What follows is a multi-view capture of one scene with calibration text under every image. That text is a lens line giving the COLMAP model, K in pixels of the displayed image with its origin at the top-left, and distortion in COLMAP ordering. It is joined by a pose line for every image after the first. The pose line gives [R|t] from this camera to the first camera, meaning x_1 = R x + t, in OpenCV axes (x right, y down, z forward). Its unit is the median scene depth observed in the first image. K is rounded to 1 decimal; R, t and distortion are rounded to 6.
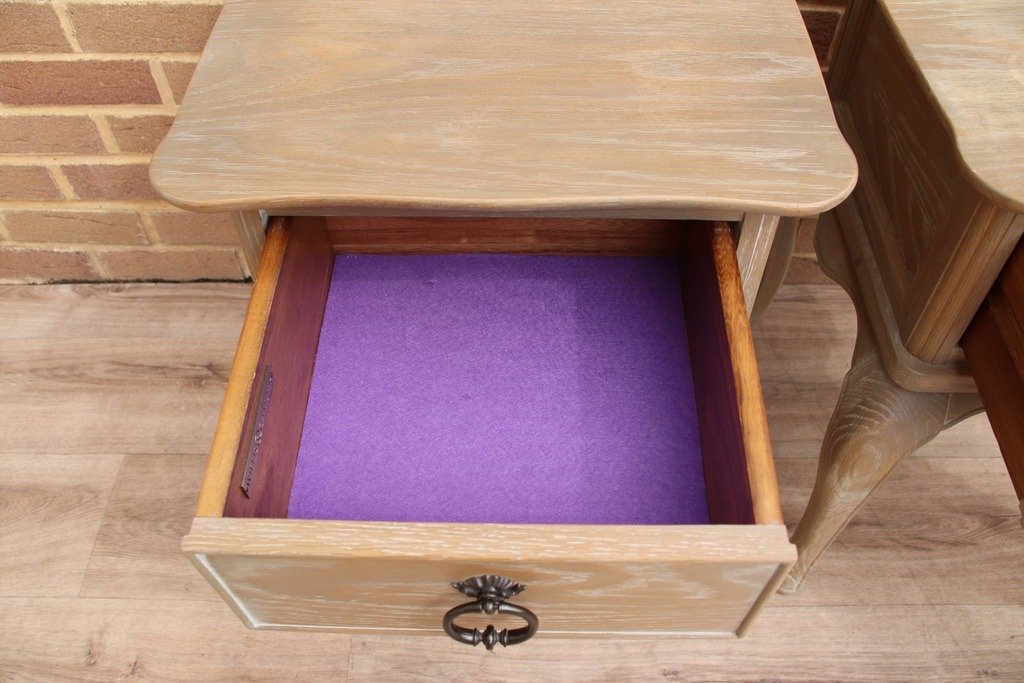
lens RADIAL K [[846.7, 0, 518.9], [0, 846.7, 342.8], [0, 0, 1]] dist [-0.149748, 0.133594]
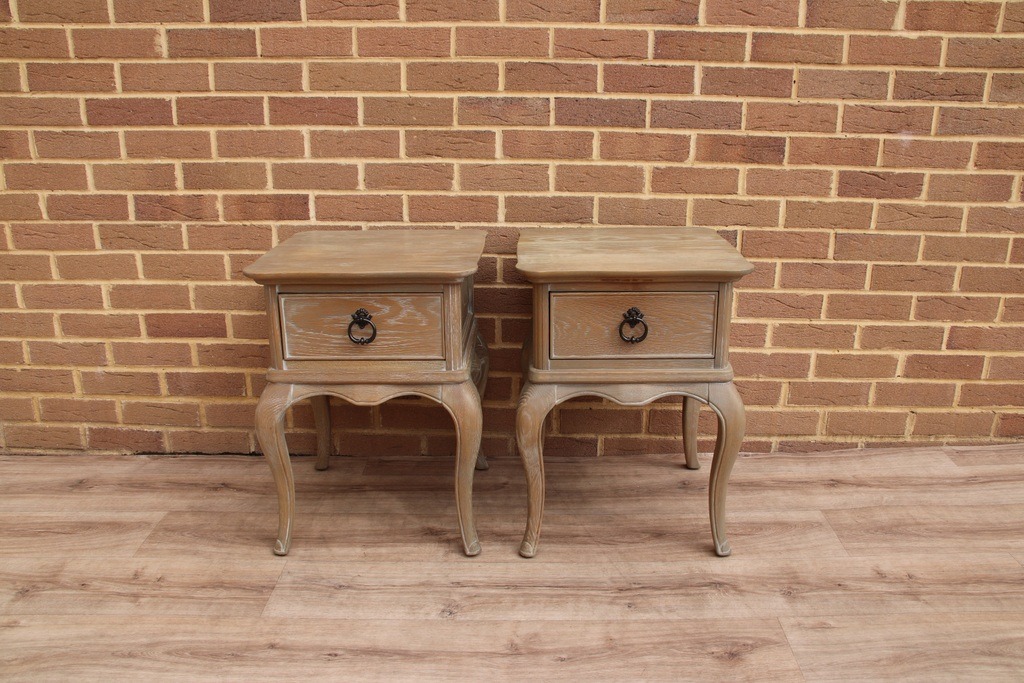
lens RADIAL K [[846.7, 0, 515.3], [0, 846.7, 354.2], [0, 0, 1]] dist [-0.149748, 0.133594]
pose [[0.999993, 0.003659, -0.000640, 0.291160], [-0.003425, 0.841717, -0.539909, 0.897017], [-0.001437, 0.539907, 0.841723, -0.741360]]
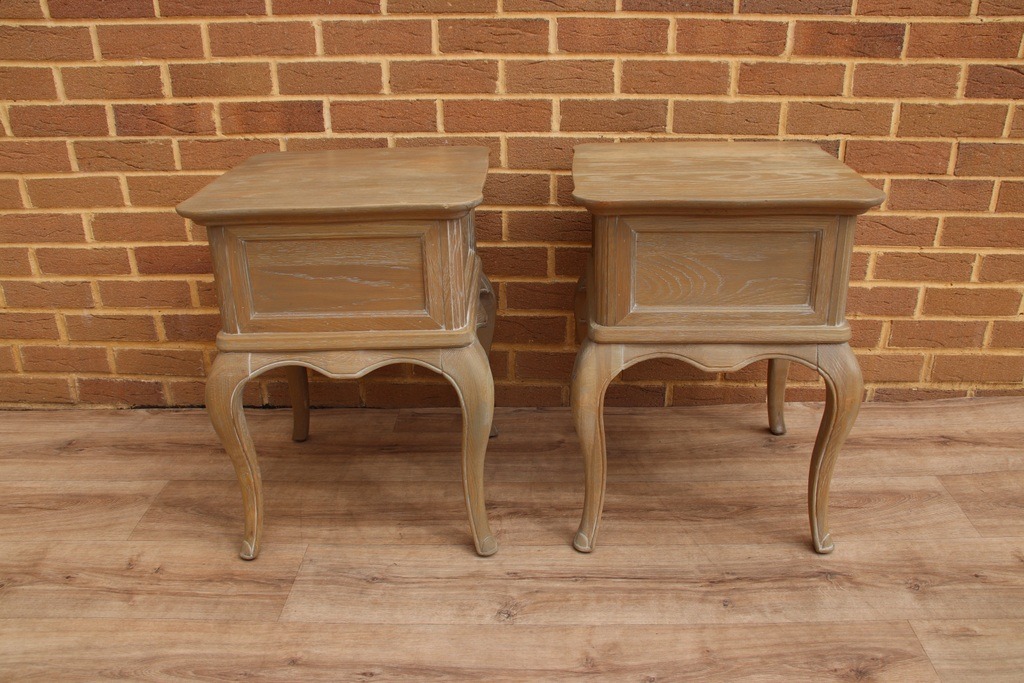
lens RADIAL K [[846.7, 0, 516.0], [0, 846.7, 350.8], [0, 0, 1]] dist [-0.149748, 0.133594]
pose [[0.999760, -0.002963, -0.021716, 0.209562], [-0.007266, 0.889994, -0.455914, 0.681160], [0.020678, 0.455963, 0.889759, -0.488675]]
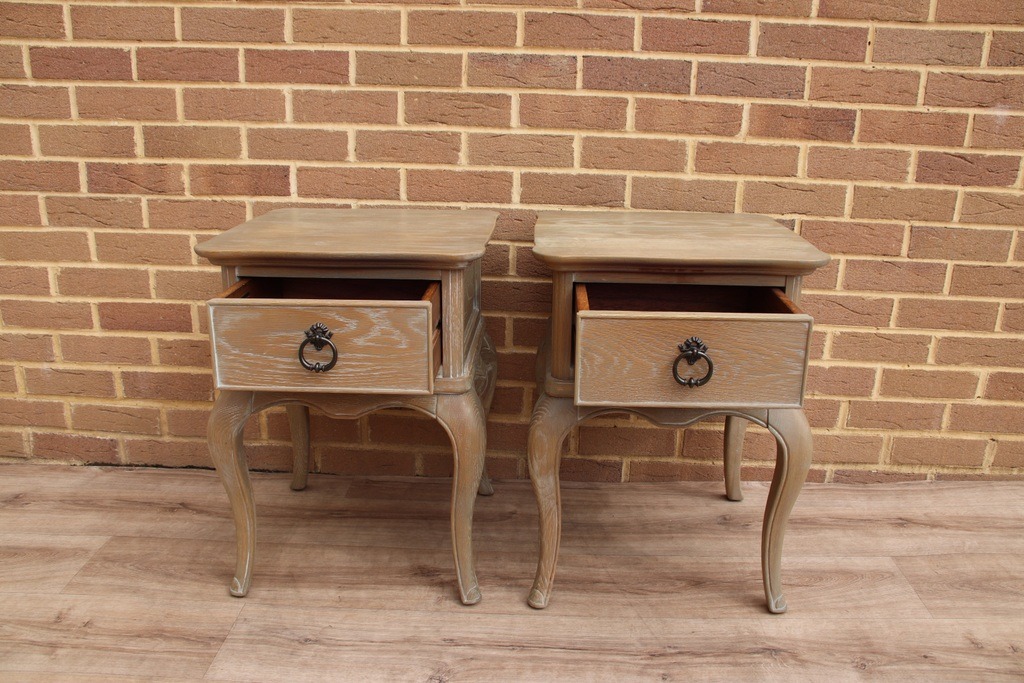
lens RADIAL K [[846.7, 0, 515.0], [0, 846.7, 354.6], [0, 0, 1]] dist [-0.149748, 0.133594]
pose [[0.999496, 0.028318, -0.014363, 0.286534], [-0.031559, 0.836156, -0.547583, 0.724710], [-0.003497, 0.547761, 0.836628, -0.462748]]
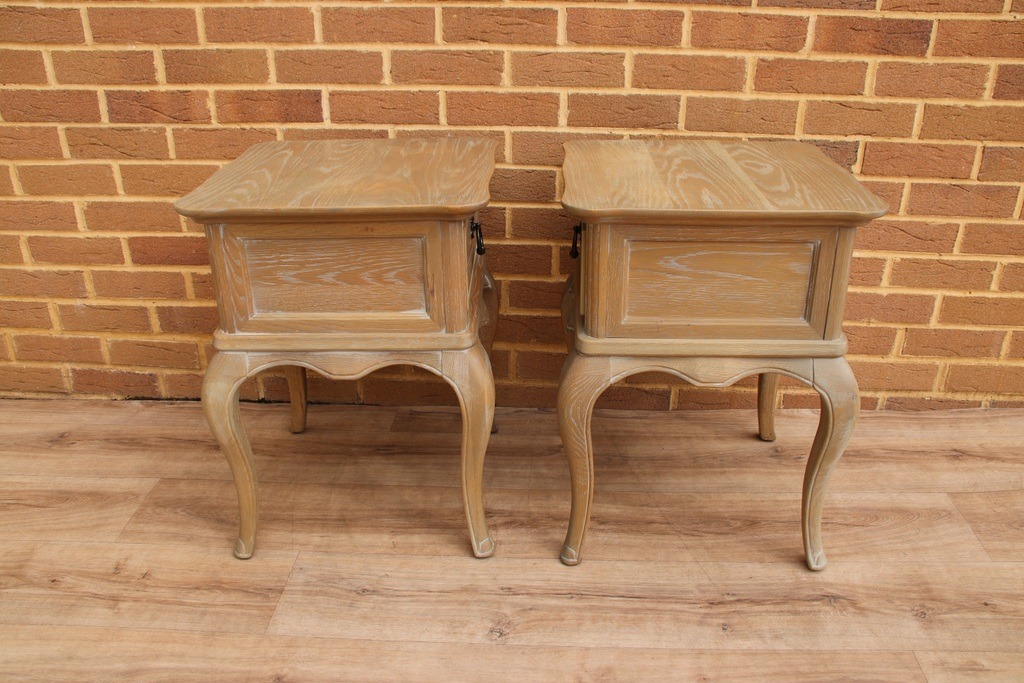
lens RADIAL K [[846.7, 0, 515.5], [0, 846.7, 352.2], [0, 0, 1]] dist [-0.149748, 0.133594]
pose [[0.999262, 0.018732, -0.033529, 0.225455], [-0.031214, 0.904759, -0.424778, 0.603895], [0.022379, 0.425512, 0.904676, -0.468838]]
